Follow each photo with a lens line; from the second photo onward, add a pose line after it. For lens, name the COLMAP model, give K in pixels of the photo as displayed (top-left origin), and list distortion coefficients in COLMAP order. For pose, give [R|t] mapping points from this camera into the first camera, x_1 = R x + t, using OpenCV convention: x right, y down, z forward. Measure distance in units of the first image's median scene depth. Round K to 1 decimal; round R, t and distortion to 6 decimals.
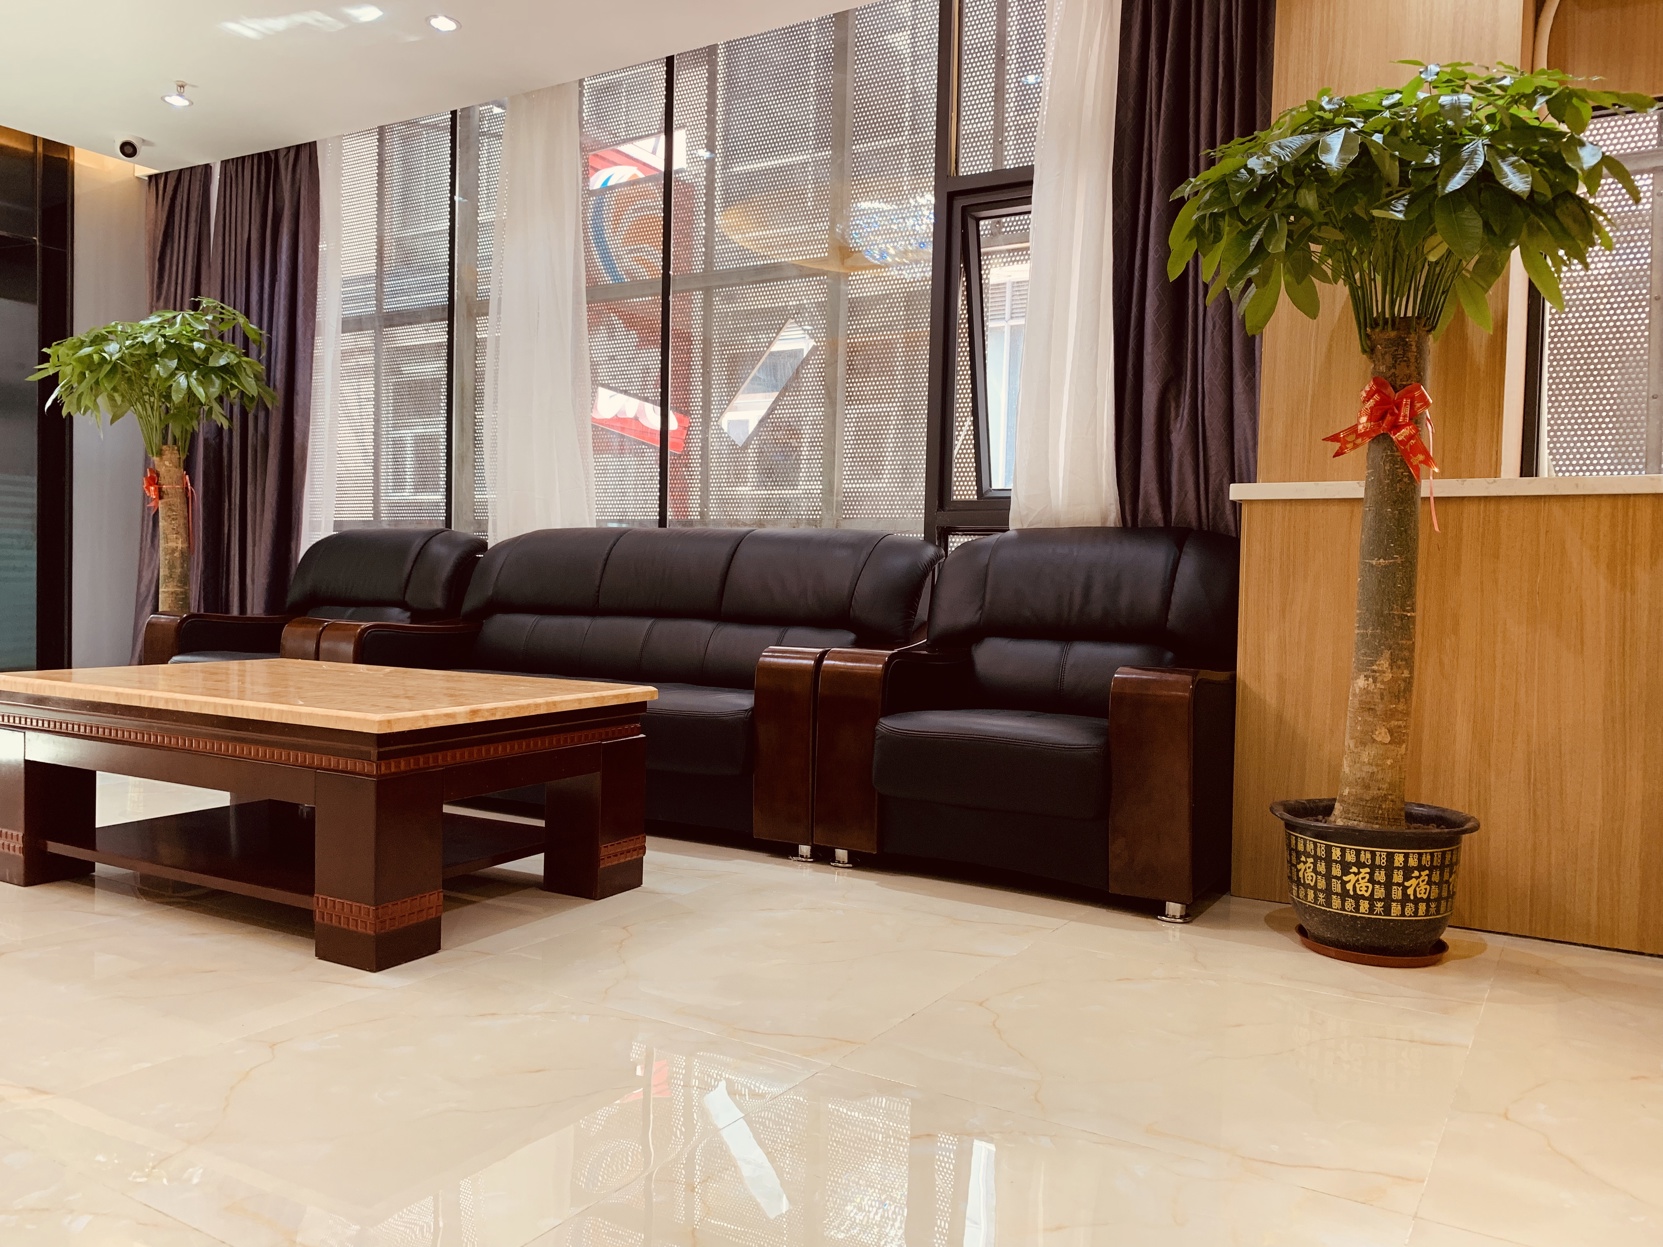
lens RADIAL K [[1241.1, 0, 831.5], [0, 1241.1, 623.5], [0, 0, 1]] dist [0.030895, -0.041870]
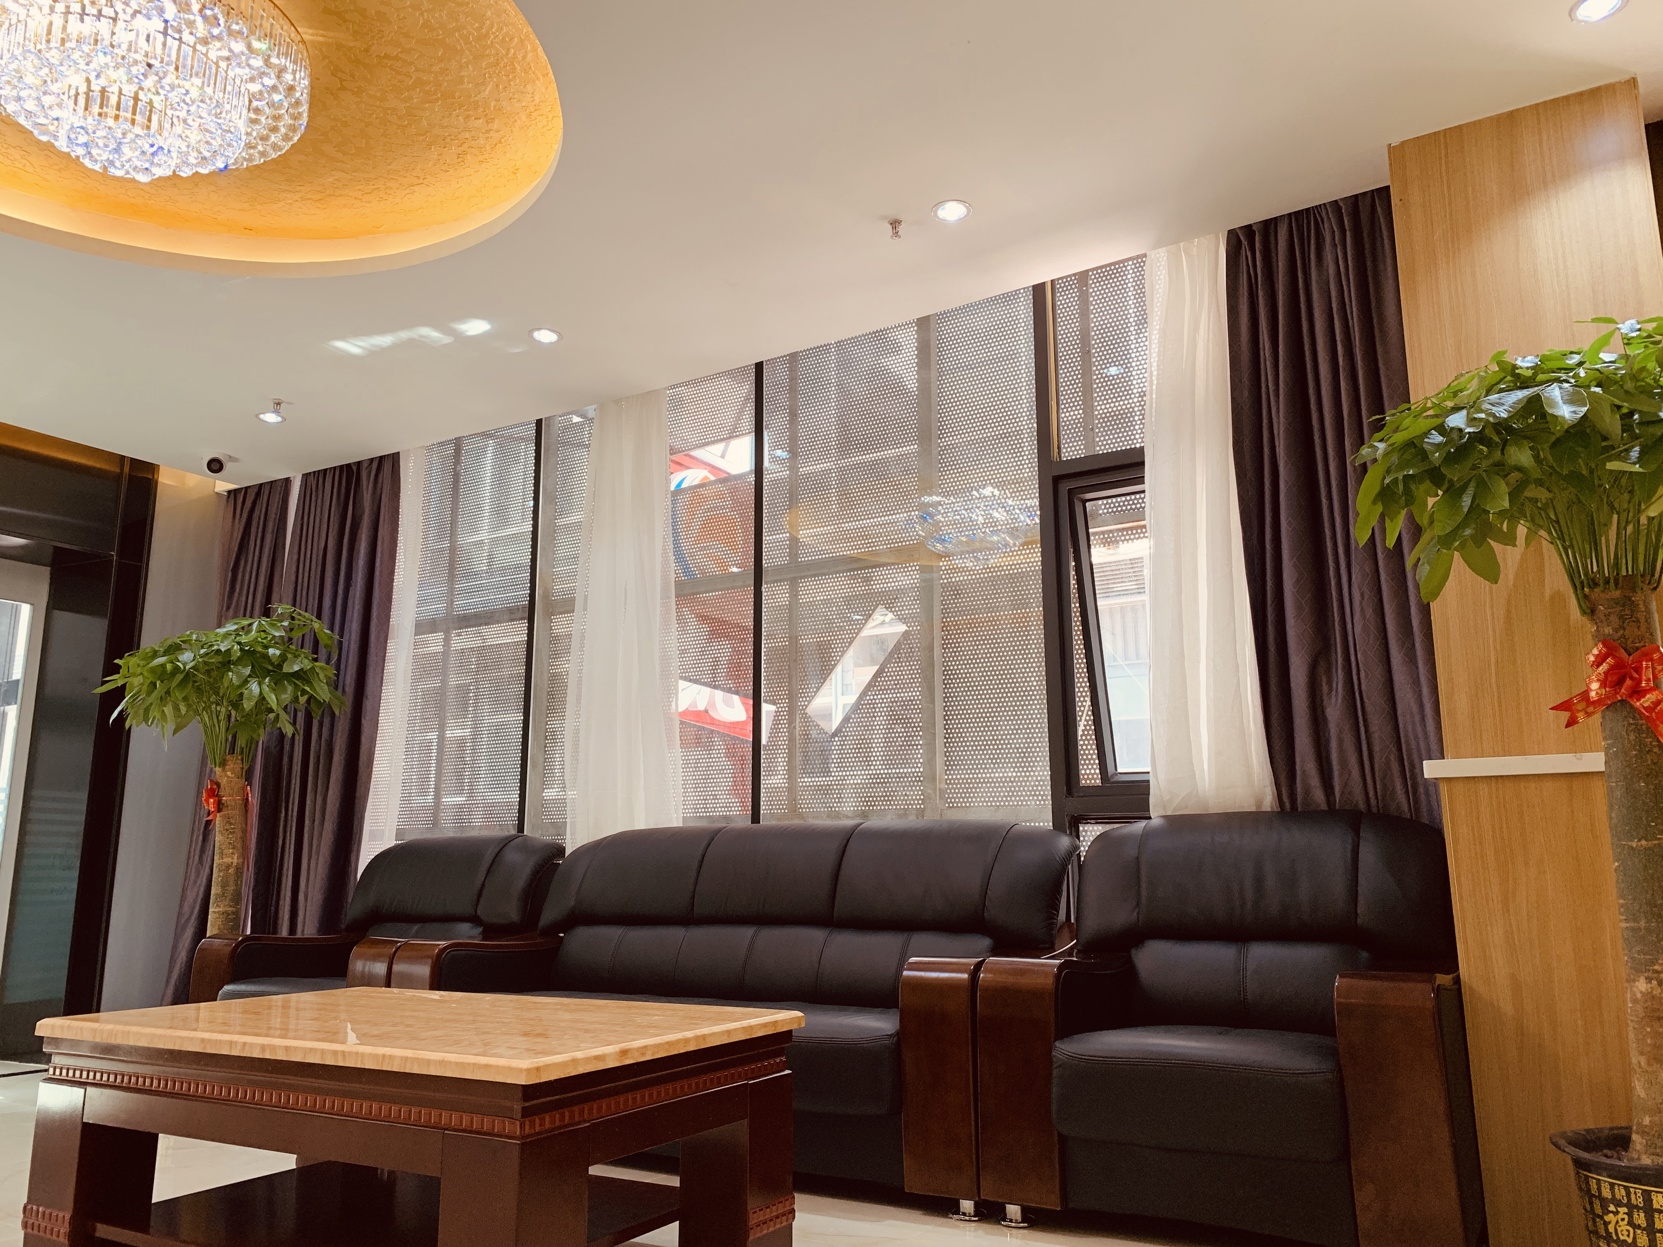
lens RADIAL K [[1241.1, 0, 831.5], [0, 1241.1, 623.5], [0, 0, 1]] dist [0.030895, -0.041870]
pose [[0.999567, -0.029261, -0.003173, -0.082592], [0.027724, 0.972258, -0.232260, -0.007493], [0.009881, 0.232072, 0.972648, 0.063952]]
